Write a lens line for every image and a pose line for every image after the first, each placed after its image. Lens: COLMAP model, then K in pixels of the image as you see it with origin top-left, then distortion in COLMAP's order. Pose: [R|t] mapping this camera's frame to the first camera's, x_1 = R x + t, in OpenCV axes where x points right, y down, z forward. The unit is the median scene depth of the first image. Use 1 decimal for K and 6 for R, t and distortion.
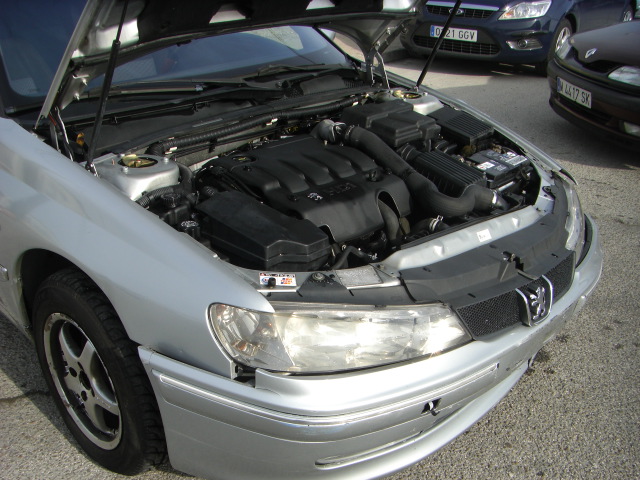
lens RADIAL K [[721.2, 0, 288.8], [0, 721.2, 320.0], [0, 0, 1]] dist [-0.152143, 0.032047]
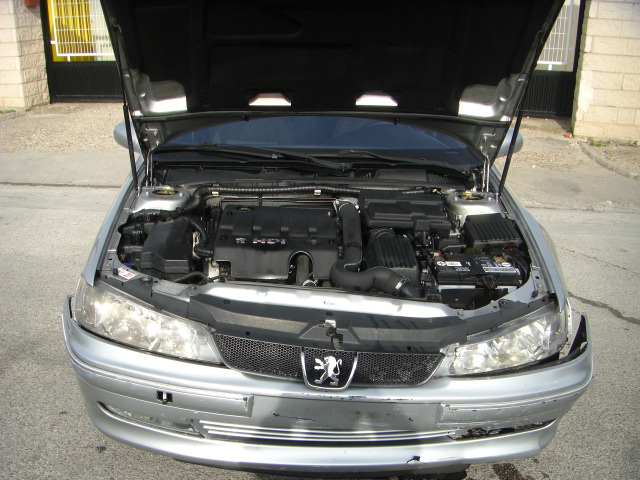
lens RADIAL K [[721.2, 0, 288.8], [0, 721.2, 320.0], [0, 0, 1]] dist [-0.152143, 0.032047]
pose [[0.704263, 0.272612, -0.655513, 0.853401], [-0.362444, 0.932004, -0.001800, -0.061105], [0.610450, 0.238854, 0.755182, 0.111176]]
